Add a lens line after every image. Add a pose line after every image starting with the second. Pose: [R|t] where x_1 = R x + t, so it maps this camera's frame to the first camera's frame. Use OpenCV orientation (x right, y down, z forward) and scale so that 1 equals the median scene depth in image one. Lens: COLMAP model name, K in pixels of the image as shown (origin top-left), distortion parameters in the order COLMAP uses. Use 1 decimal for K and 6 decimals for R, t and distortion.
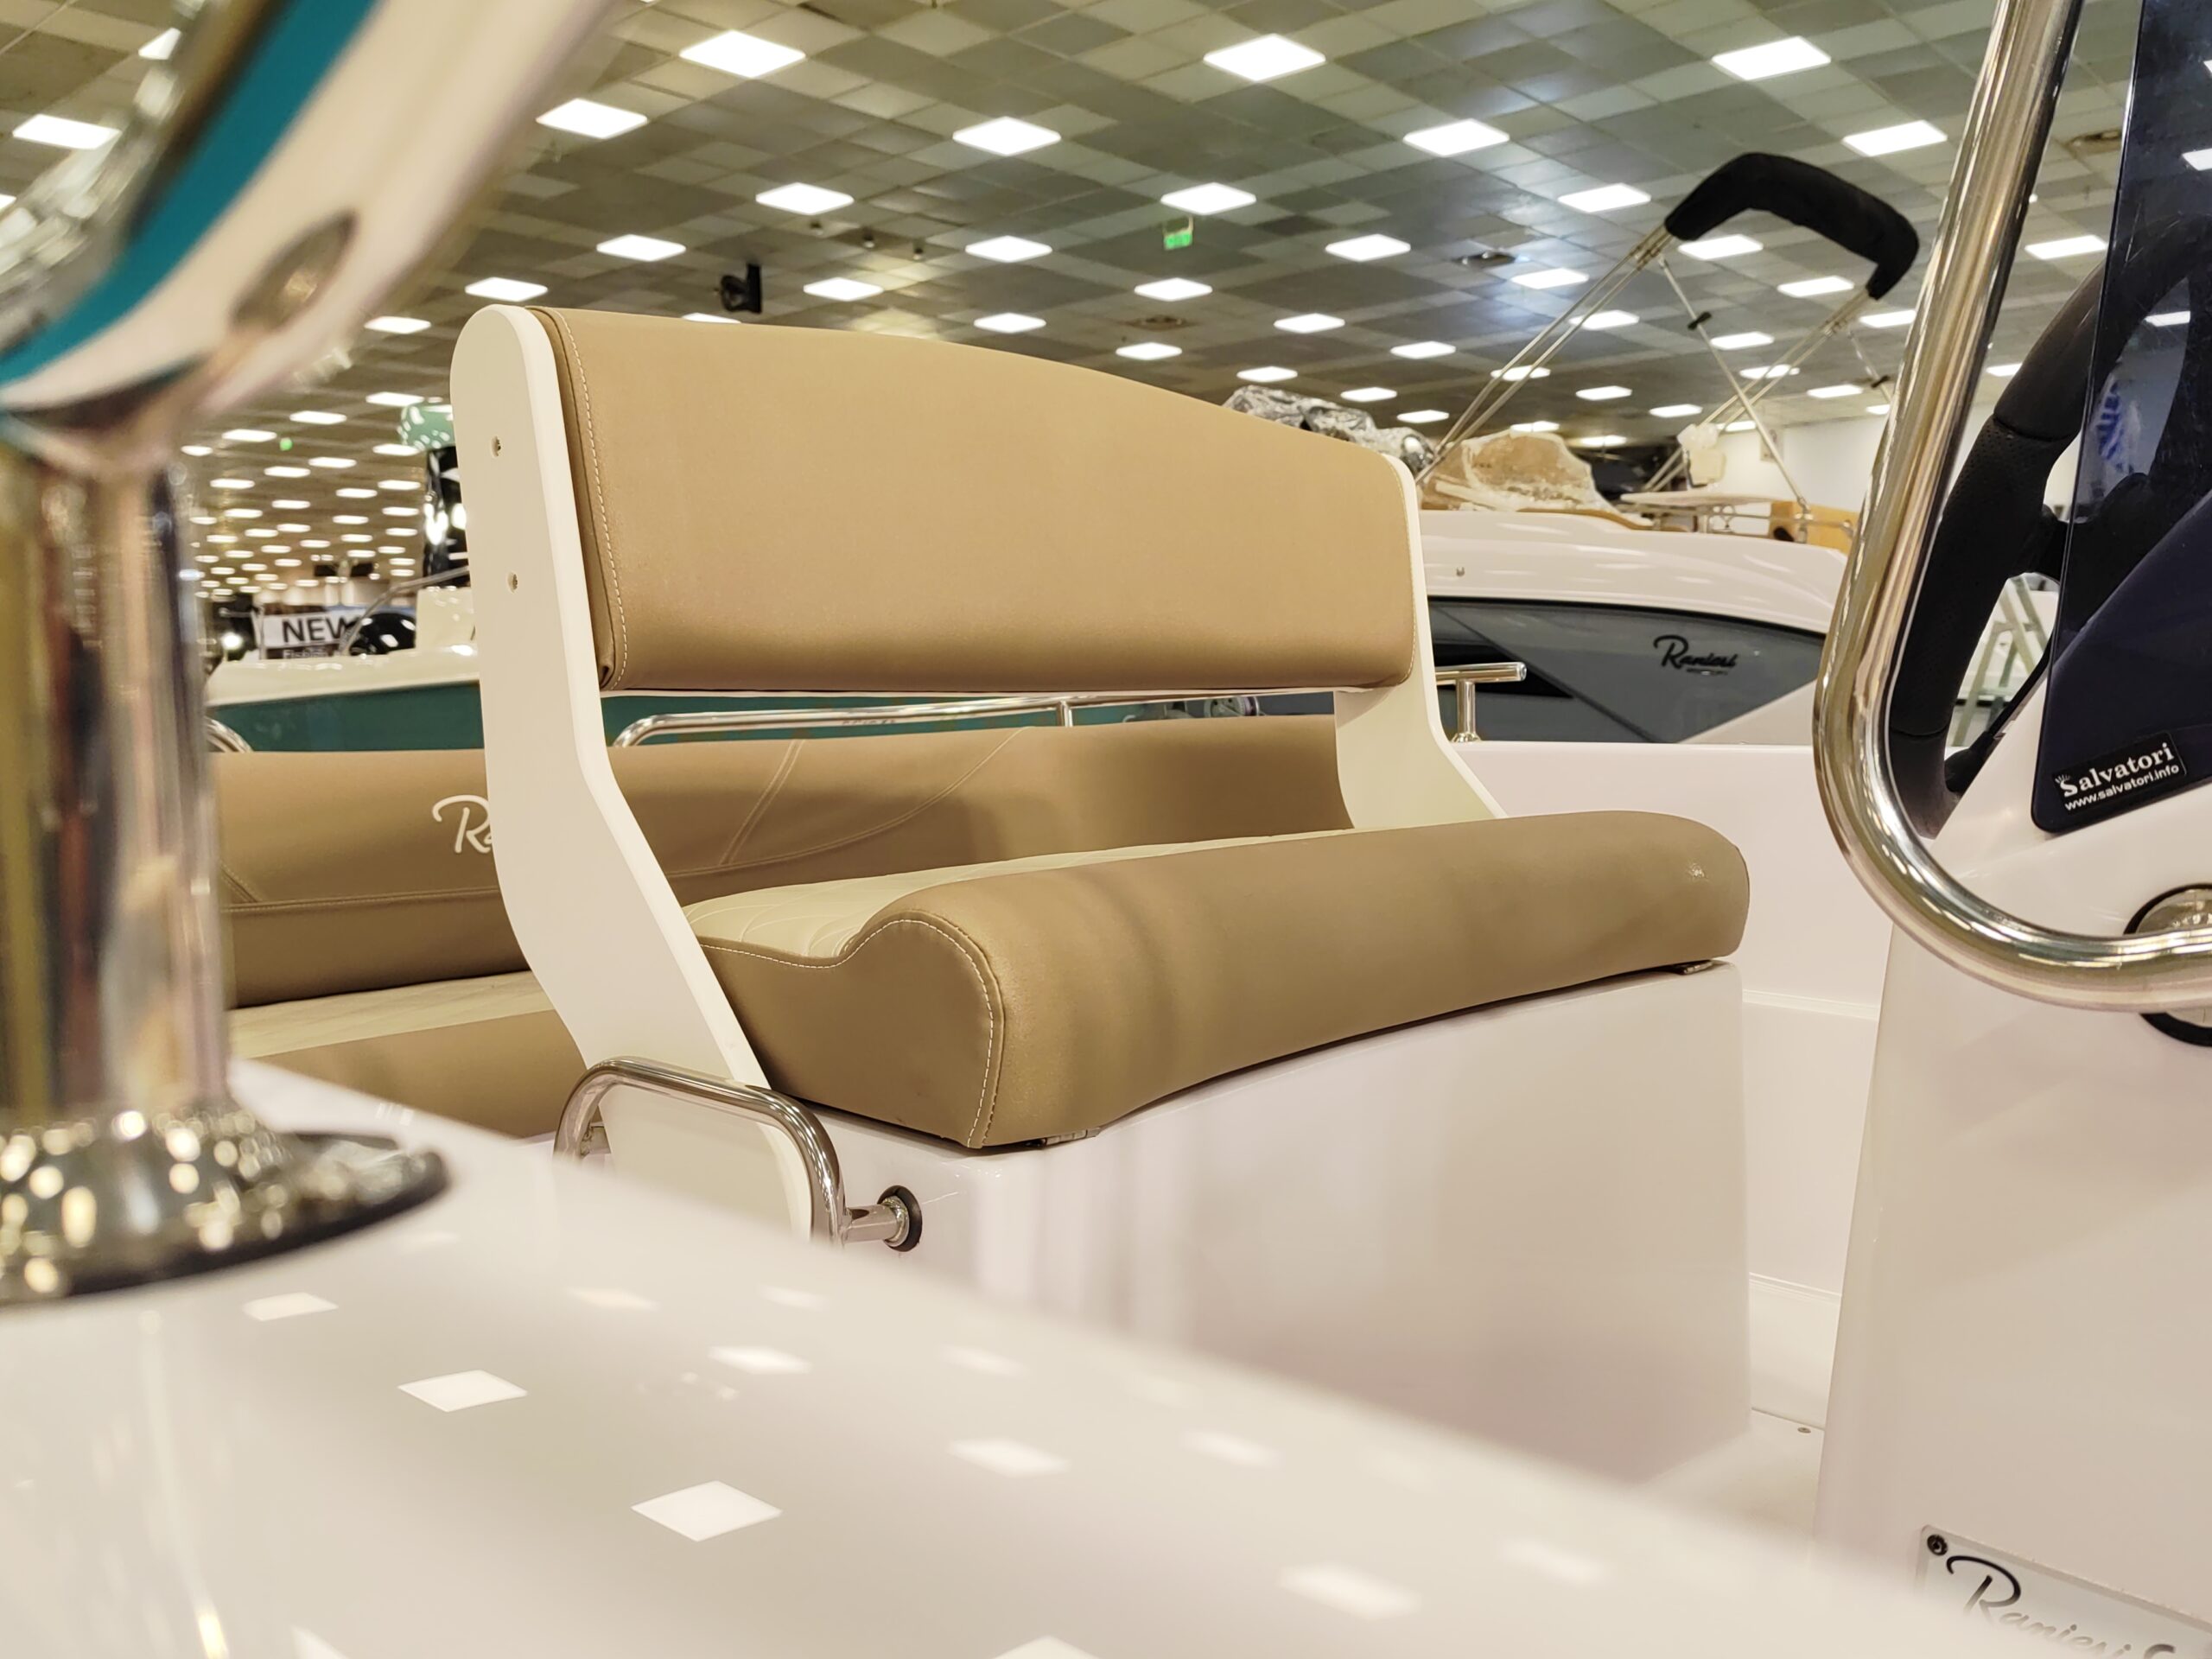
lens RADIAL K [[1774.9, 0, 1103.3], [0, 1774.9, 829.0], [0, 0, 1]] dist [0.038368, -0.054470]
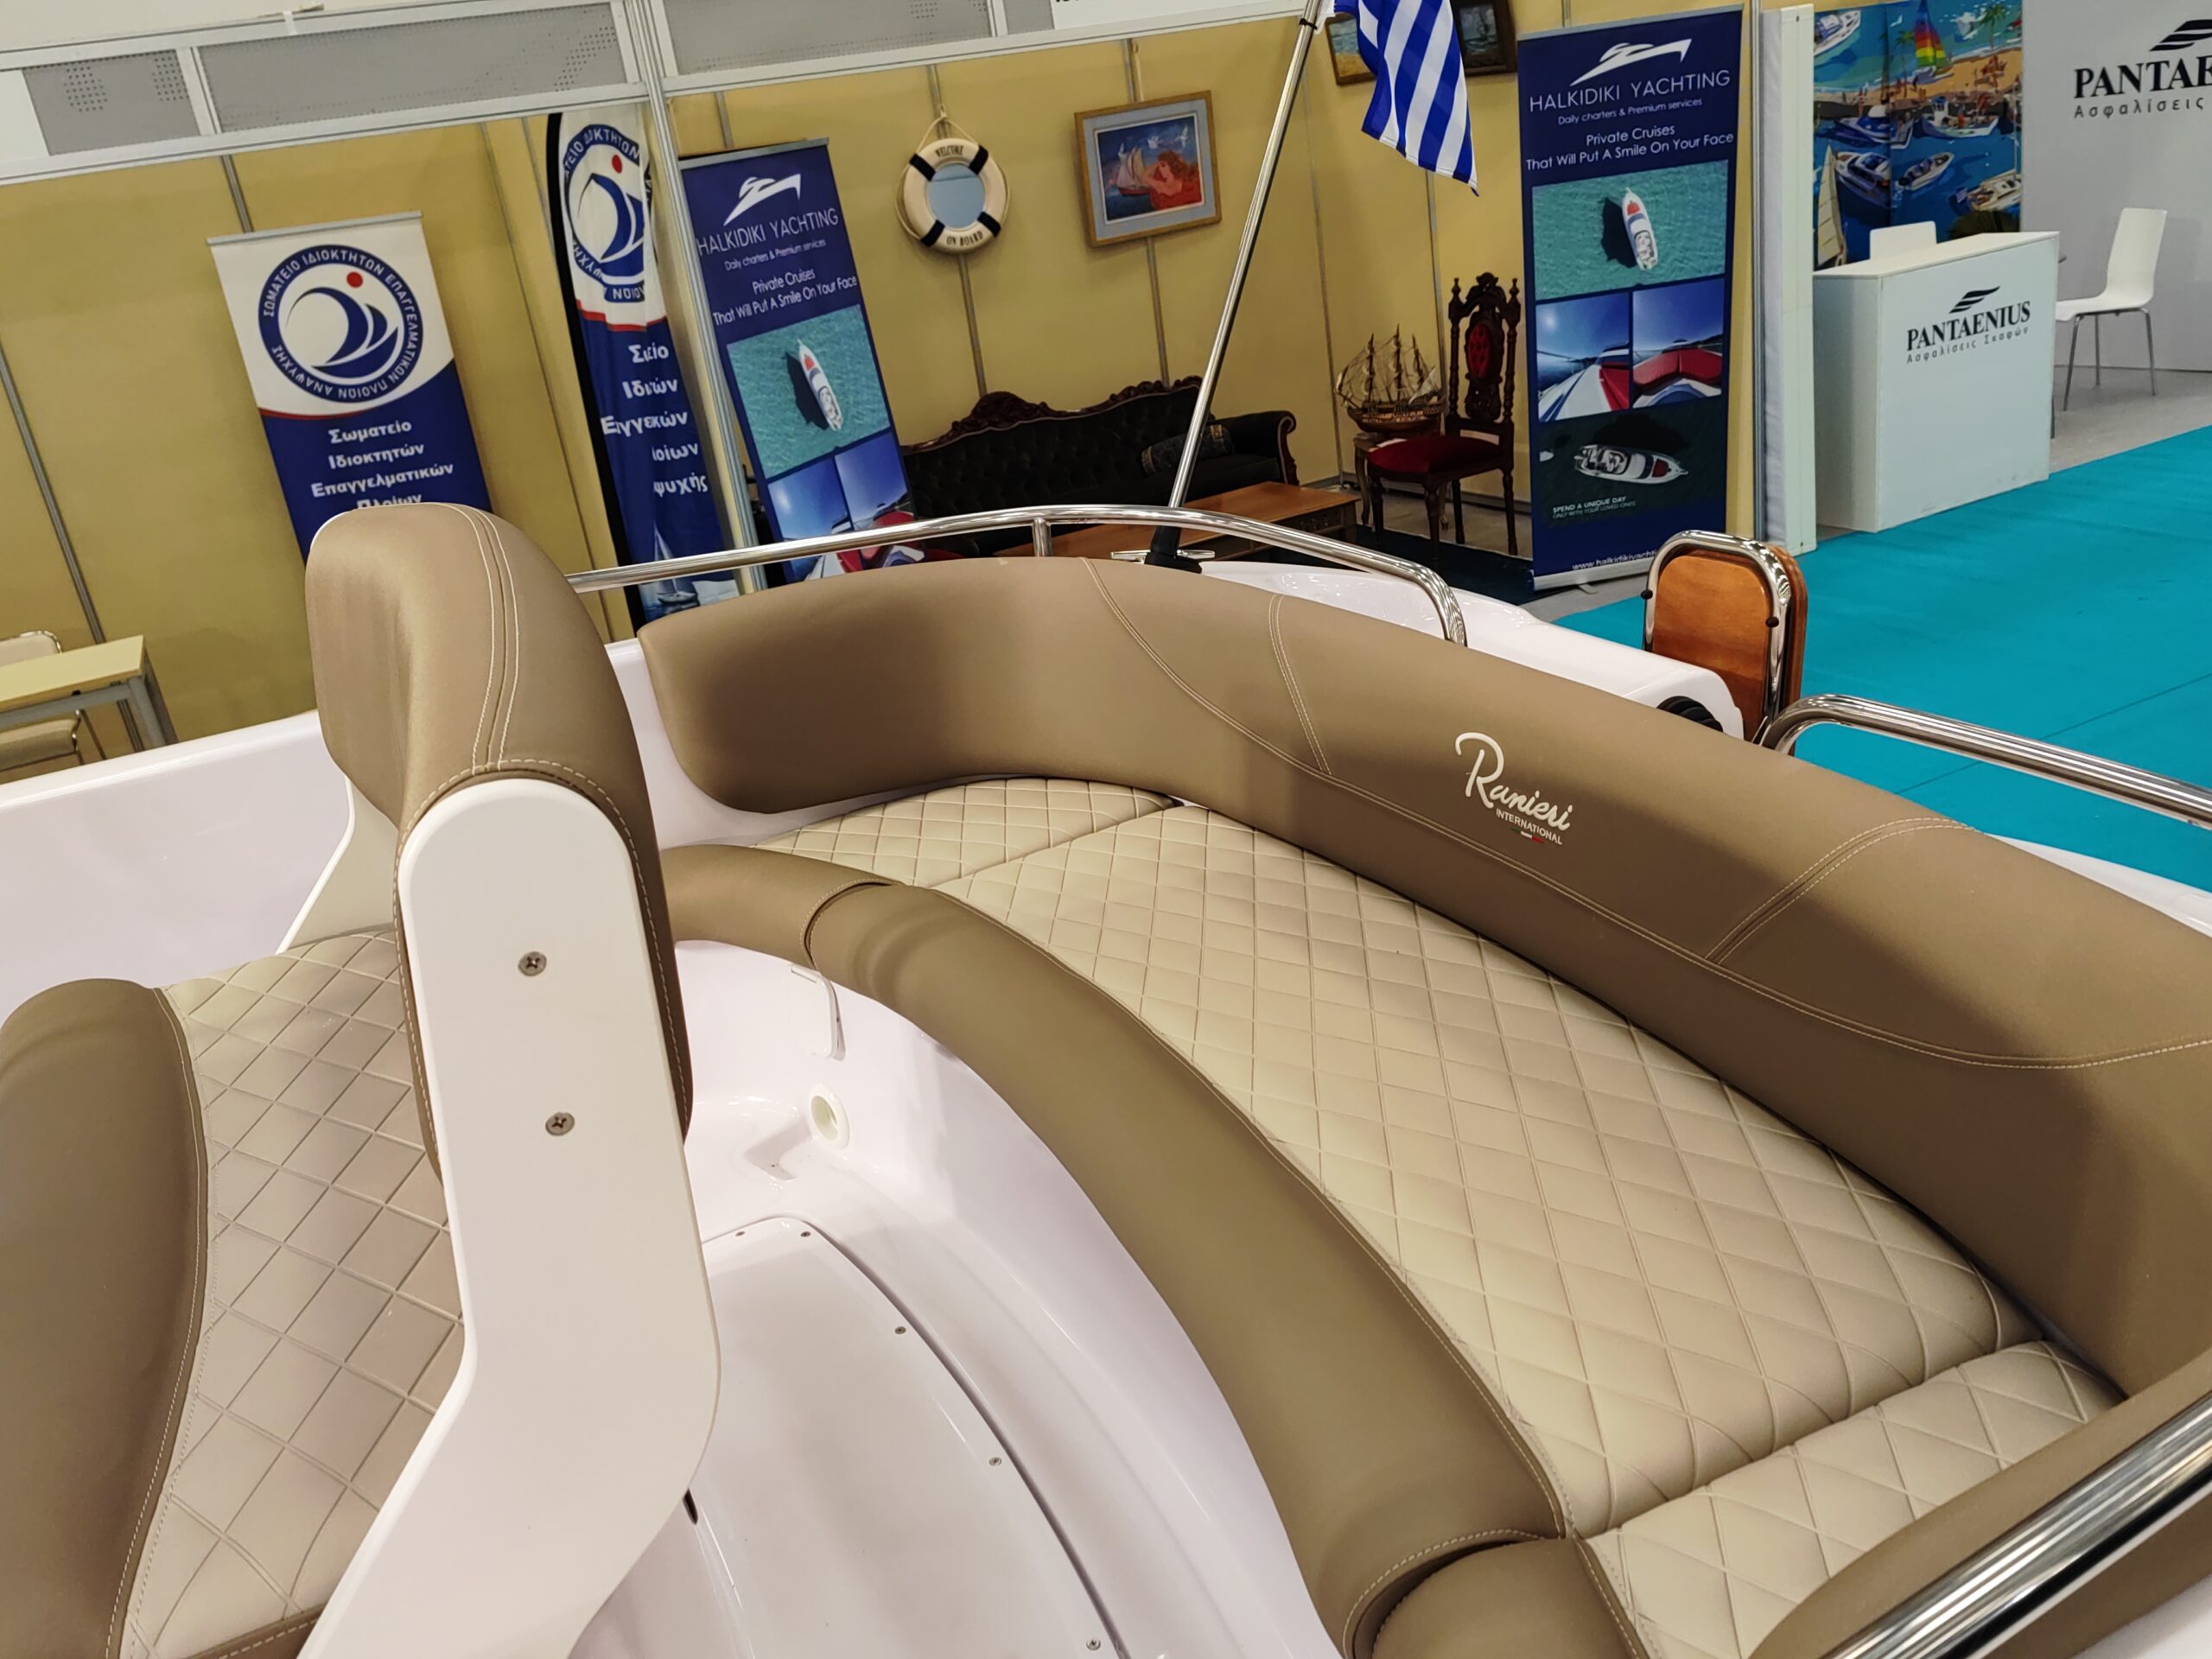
lens RADIAL K [[1774.9, 0, 1127.4], [0, 1774.9, 814.2], [0, 0, 1]] dist [0.038368, -0.054470]
pose [[-0.365168, 0.394134, -0.843393, 0.058983], [0.070345, 0.915048, 0.397163, -0.046074], [0.928280, 0.085703, -0.361871, 0.161693]]
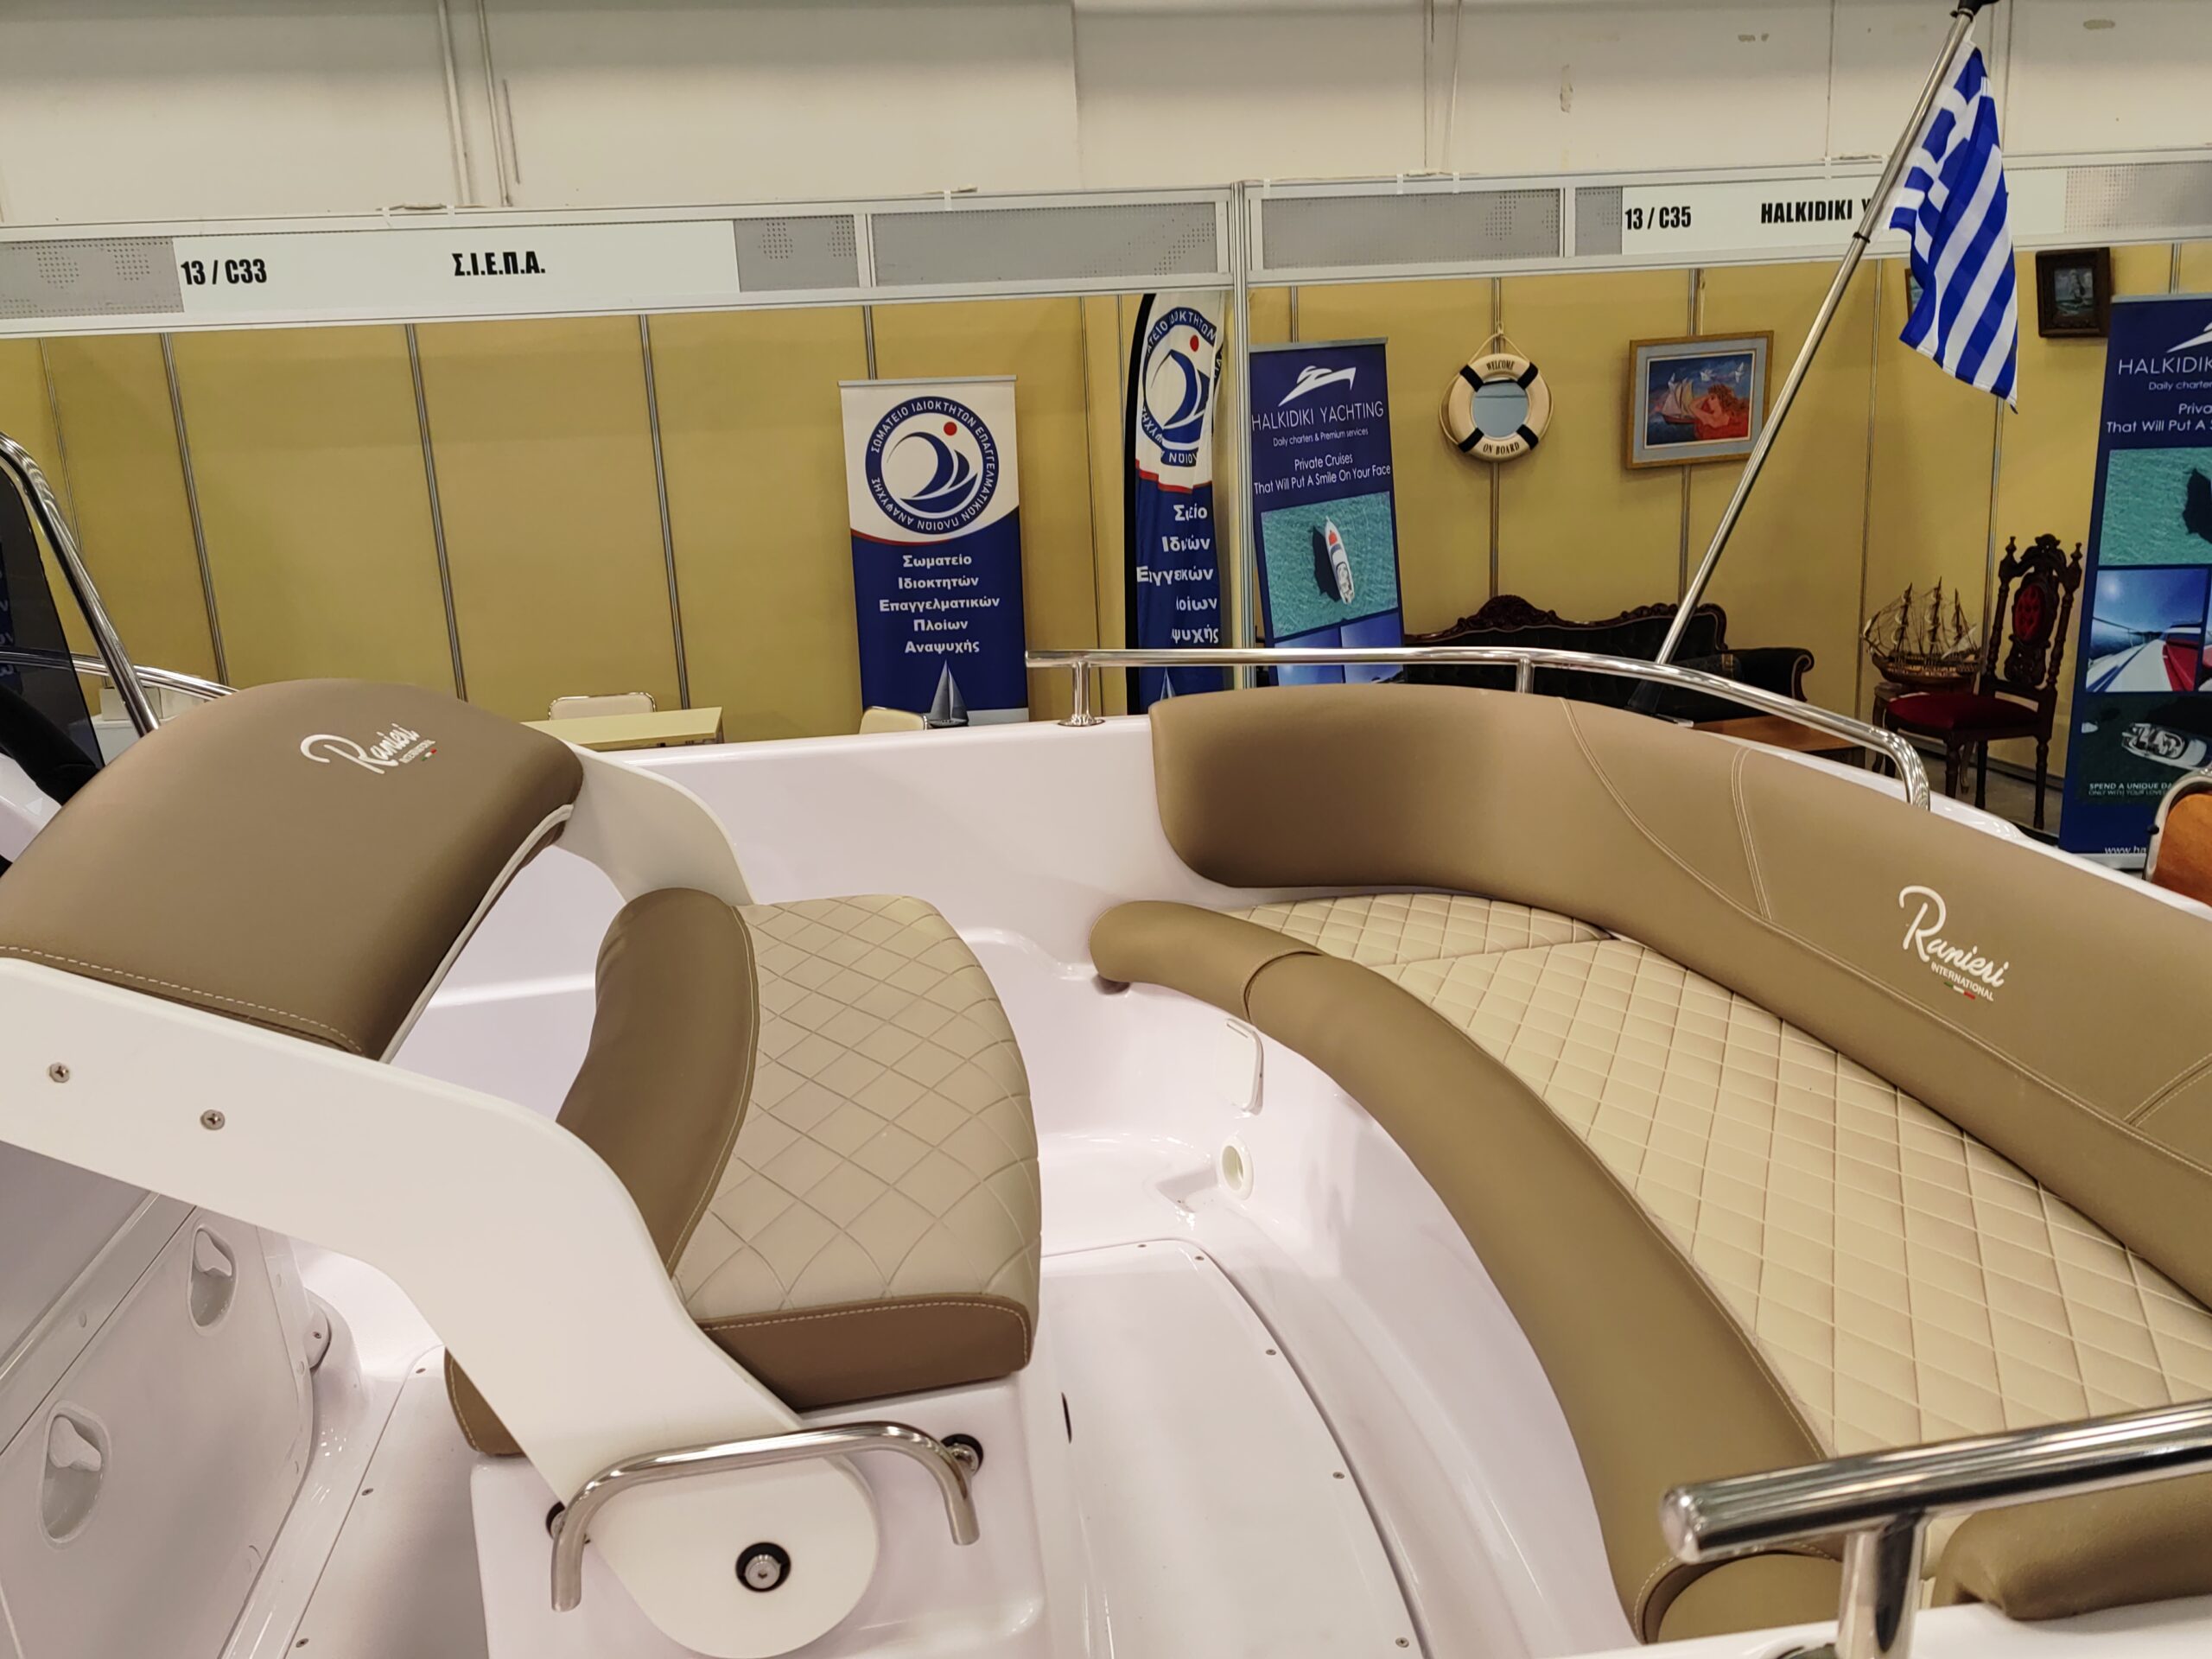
lens RADIAL K [[1774.9, 0, 1117.5], [0, 1774.9, 822.0], [0, 0, 1]] dist [0.038368, -0.054470]
pose [[-0.627455, 0.221411, -0.746510, 0.072845], [-0.002899, 0.958049, 0.286589, -0.041405], [0.778648, 0.181986, -0.600491, 0.169513]]
